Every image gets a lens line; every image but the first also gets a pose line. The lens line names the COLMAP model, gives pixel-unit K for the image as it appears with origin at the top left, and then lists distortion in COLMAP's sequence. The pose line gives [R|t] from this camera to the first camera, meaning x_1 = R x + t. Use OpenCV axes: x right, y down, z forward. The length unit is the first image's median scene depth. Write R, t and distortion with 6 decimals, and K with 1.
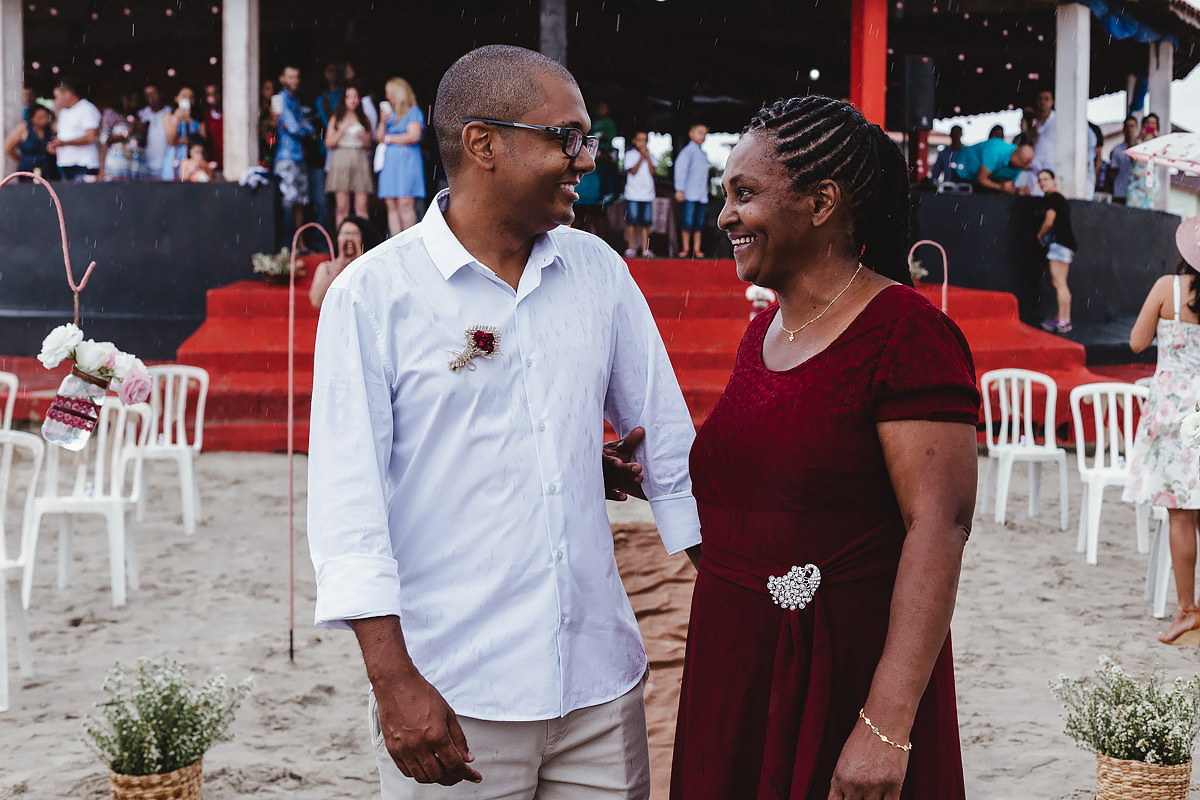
lens RADIAL K [[1784.4, 0, 611.8], [0, 1784.4, 399.5], [0, 0, 1]] dist [-0.020586, 0.000000]
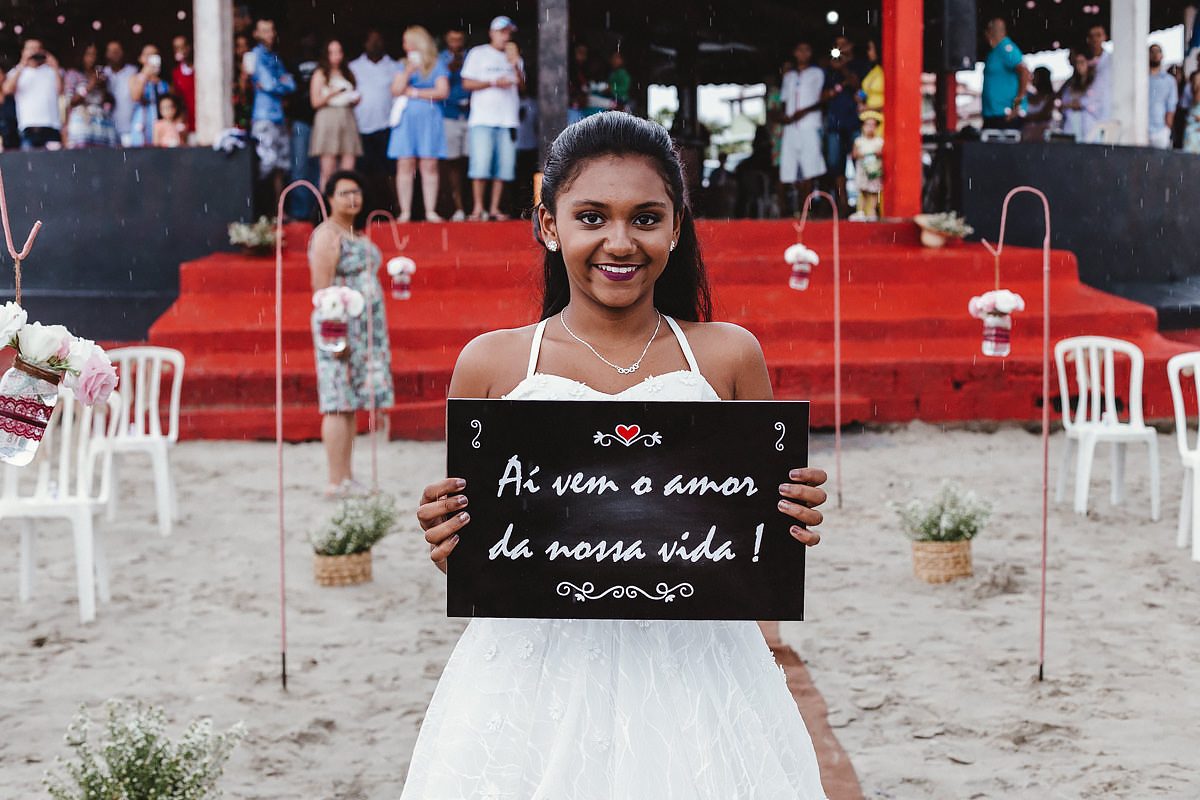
lens RADIAL K [[1831.1, 0, 480.4], [0, 1831.1, 374.2], [0, 0, 1]] dist [-0.007772, 0.000000]
pose [[0.998054, -0.014580, -0.060633, -0.024701], [0.014626, 0.999893, 0.000319, -0.004017], [0.060622, -0.001205, 0.998160, 0.102694]]
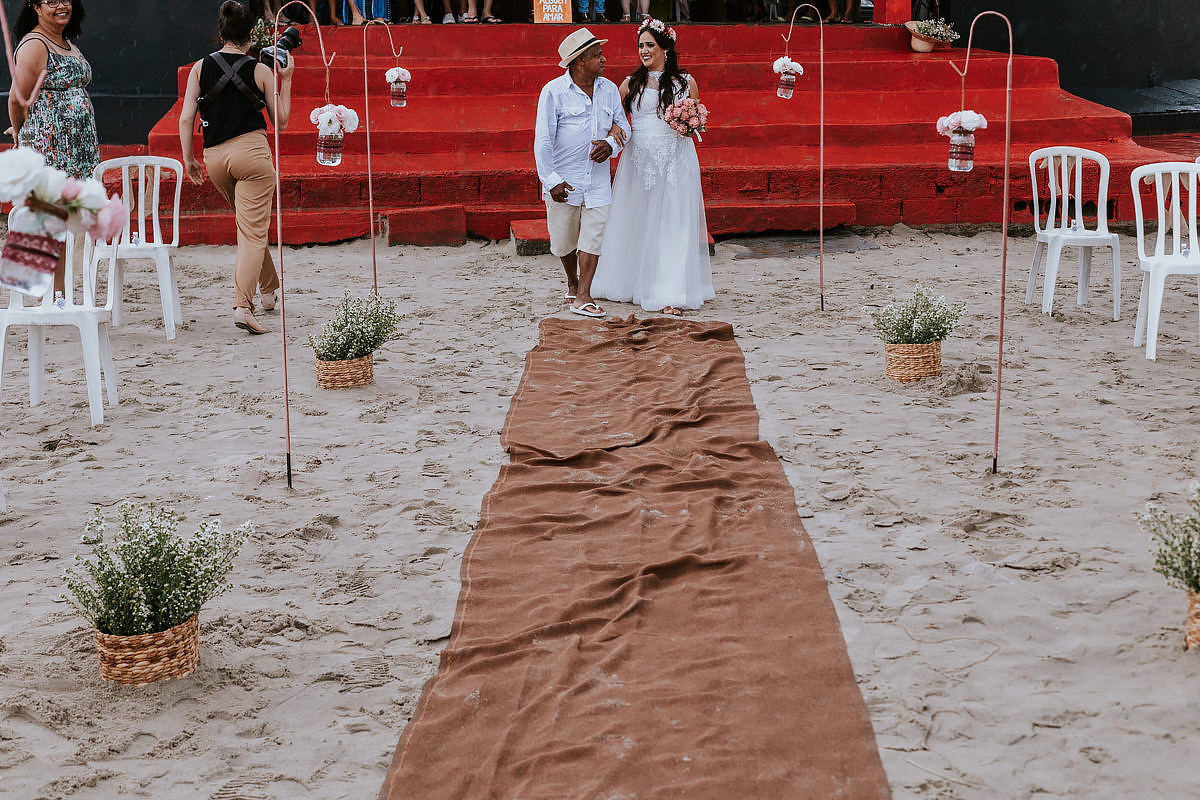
lens RADIAL K [[1831.1, 0, 610.4], [0, 1831.1, 396.9], [0, 0, 1]] dist [-0.007772, 0.000000]
pose [[0.999888, -0.014379, 0.004153, -0.015923], [0.013734, 0.991768, 0.127312, -0.014227], [-0.005950, -0.127241, 0.991854, 0.063866]]
